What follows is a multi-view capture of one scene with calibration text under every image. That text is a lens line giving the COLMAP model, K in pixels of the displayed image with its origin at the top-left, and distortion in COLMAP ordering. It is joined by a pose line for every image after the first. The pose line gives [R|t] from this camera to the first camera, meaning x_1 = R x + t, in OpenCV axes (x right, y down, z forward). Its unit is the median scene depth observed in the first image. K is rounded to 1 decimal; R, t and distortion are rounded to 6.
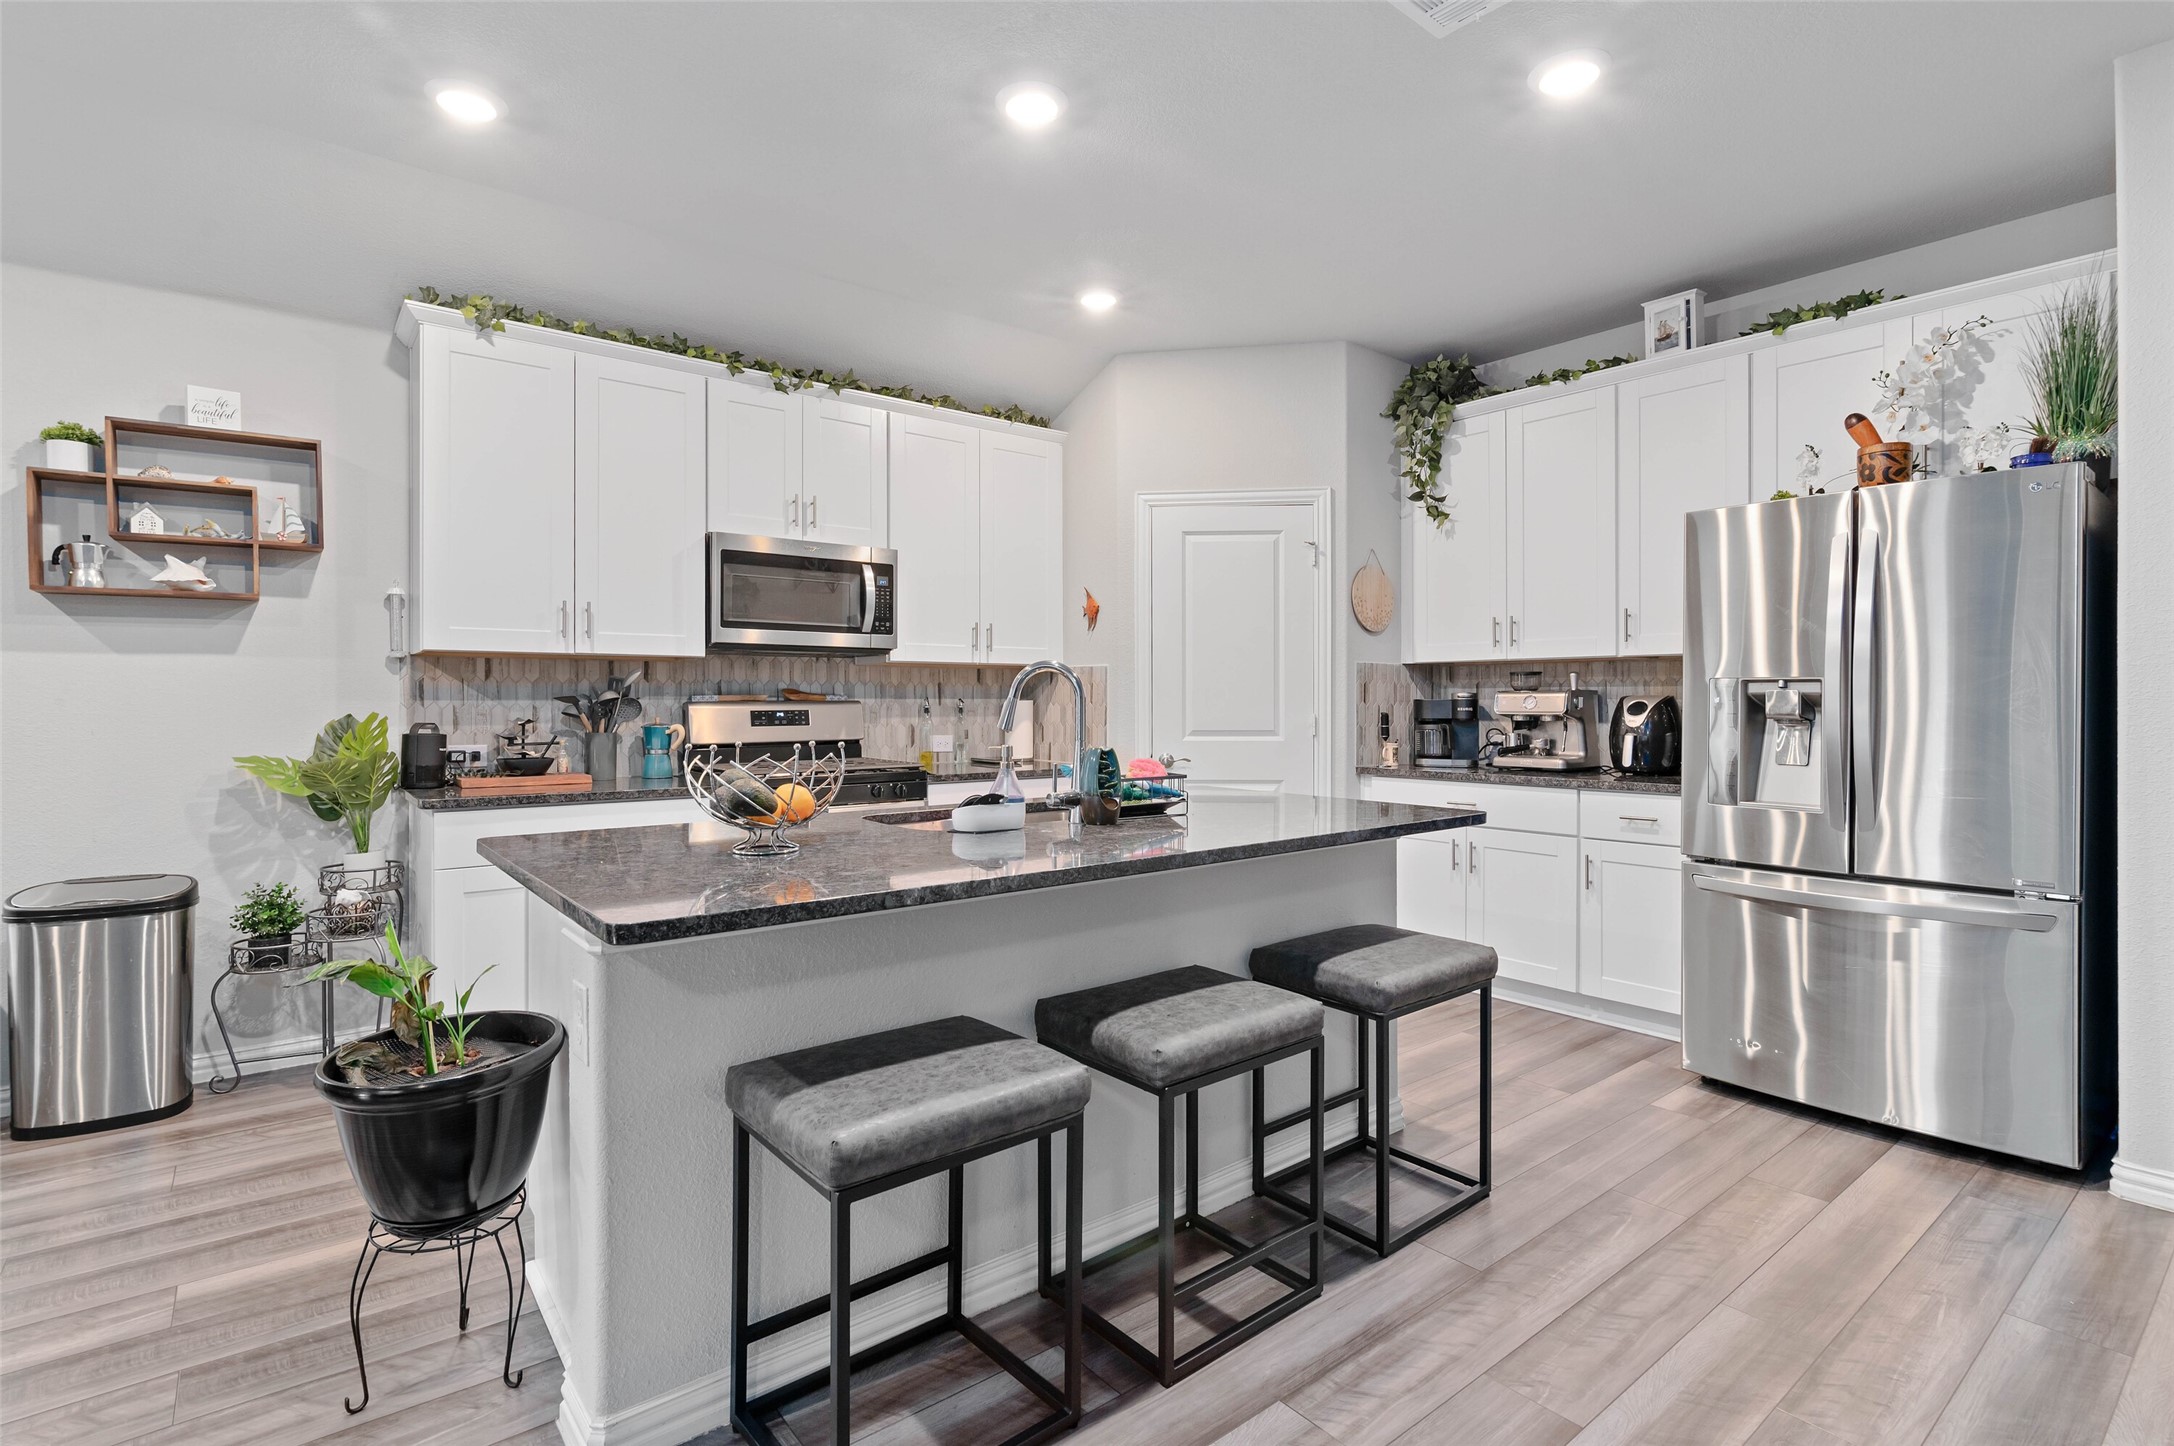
lens RADIAL K [[1034.9, 0, 1092.2], [0, 1034.9, 713.2], [0, 0, 1]] dist [-0.009067, 0.002516]
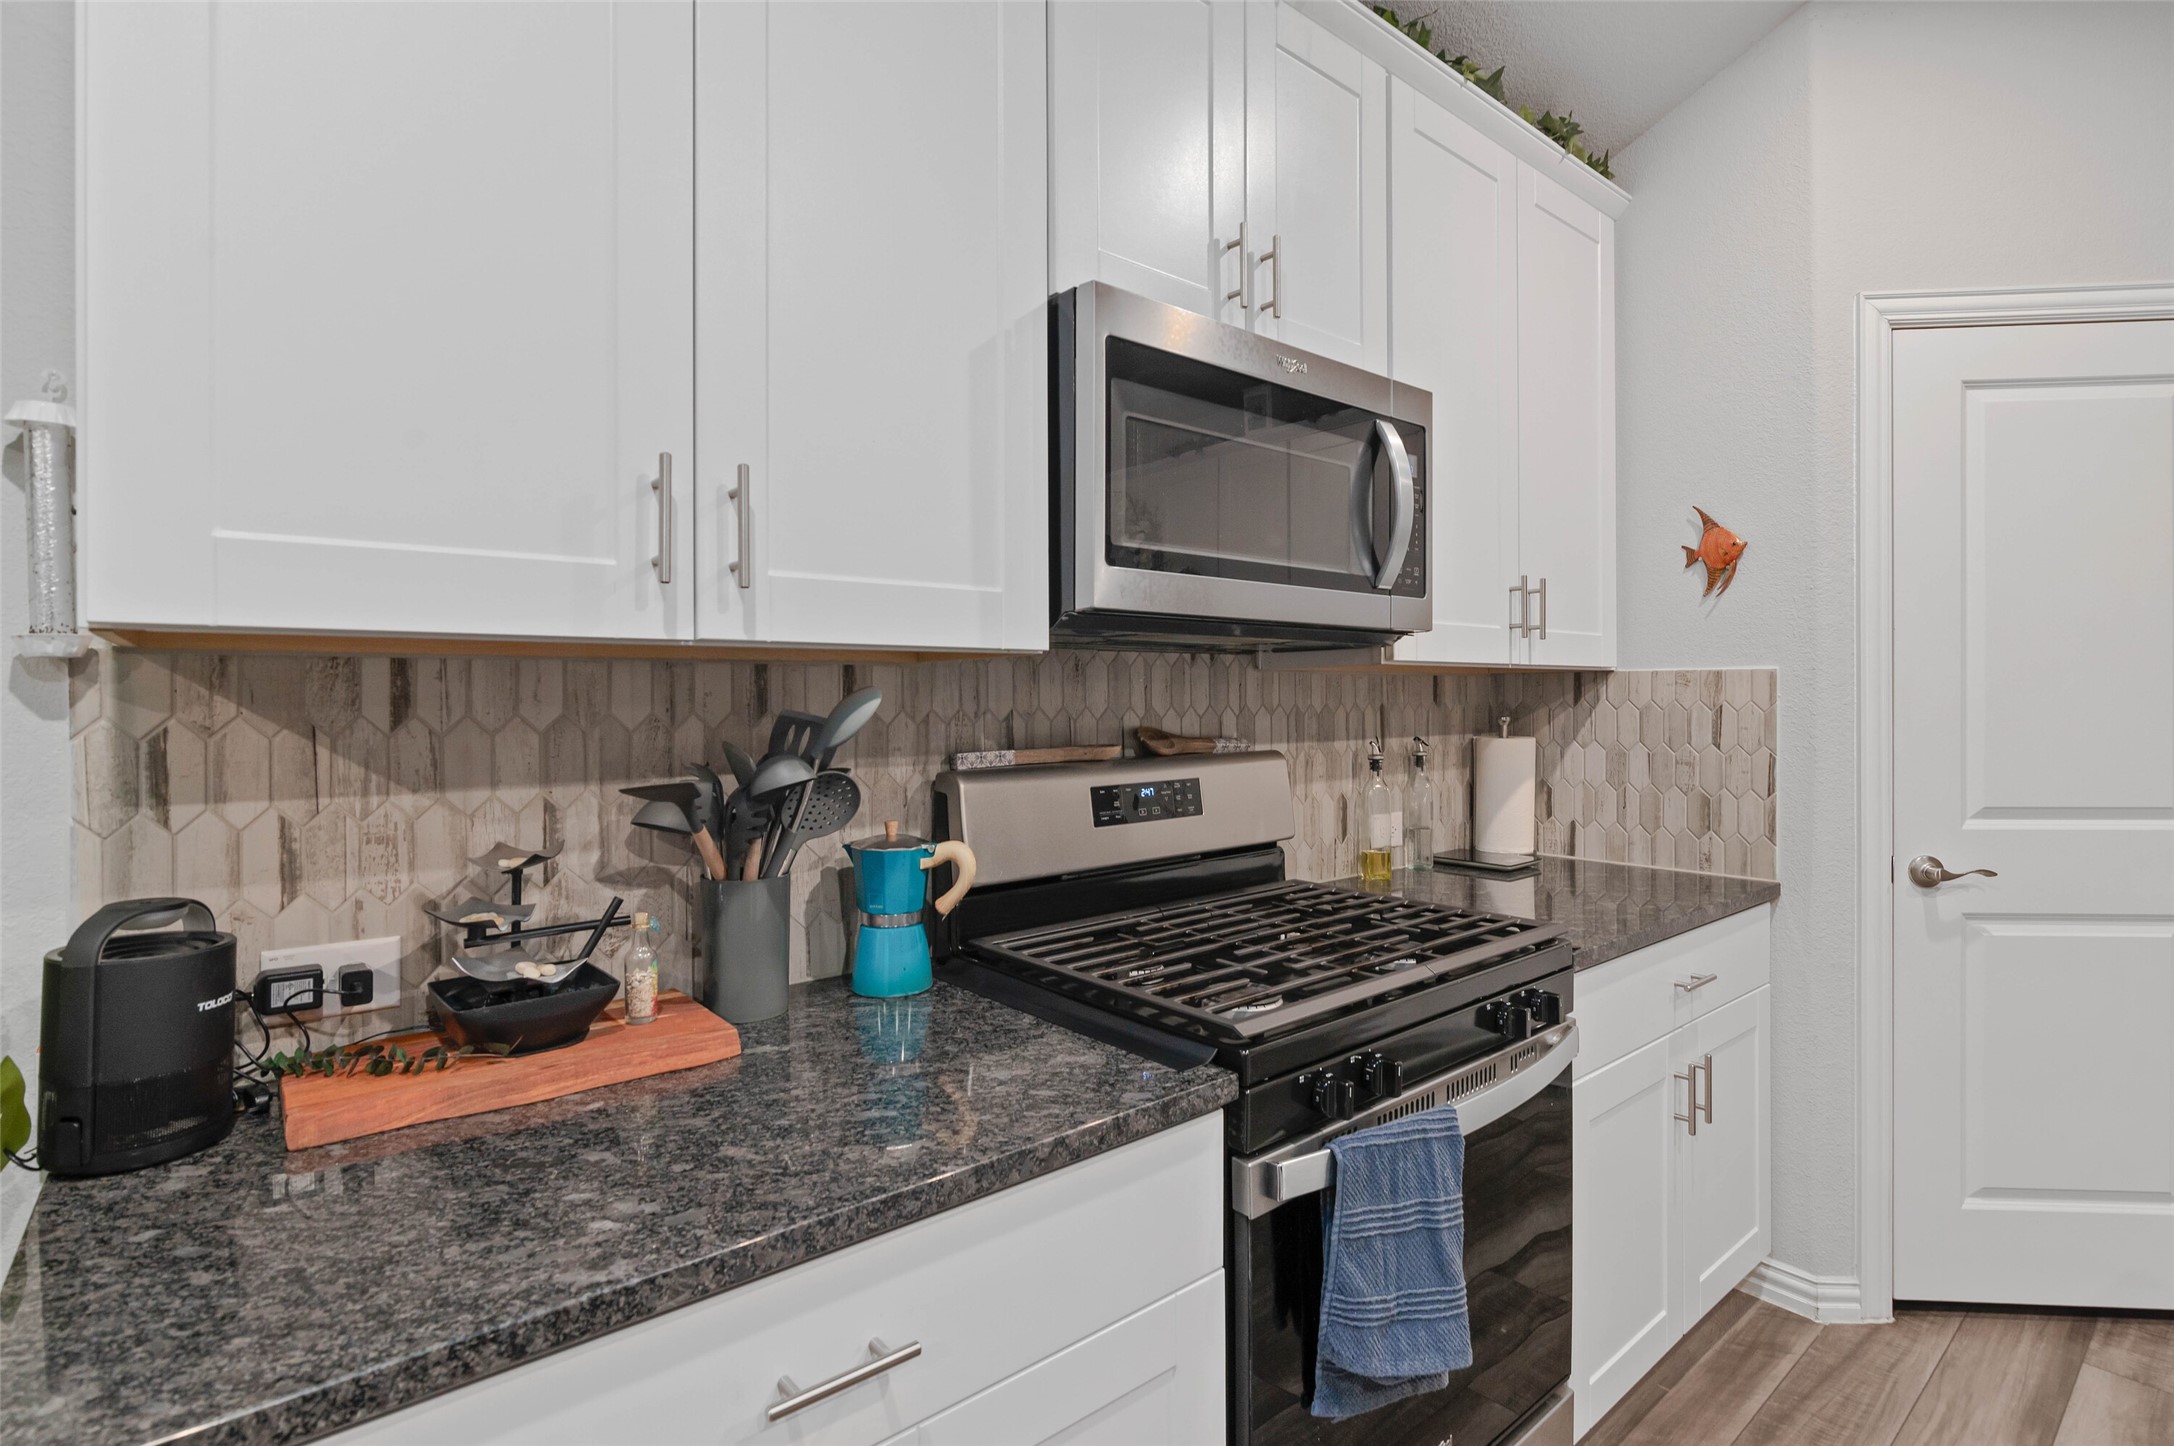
lens RADIAL K [[1034.9, 0, 1102.6], [0, 1034.9, 708.5], [0, 0, 1]] dist [-0.009067, 0.002516]
pose [[0.999784, -0.005255, 0.020113, -0.363387], [0.005291, 0.999985, -0.001716, -0.034960], [-0.020104, 0.001822, 0.999796, 0.654904]]
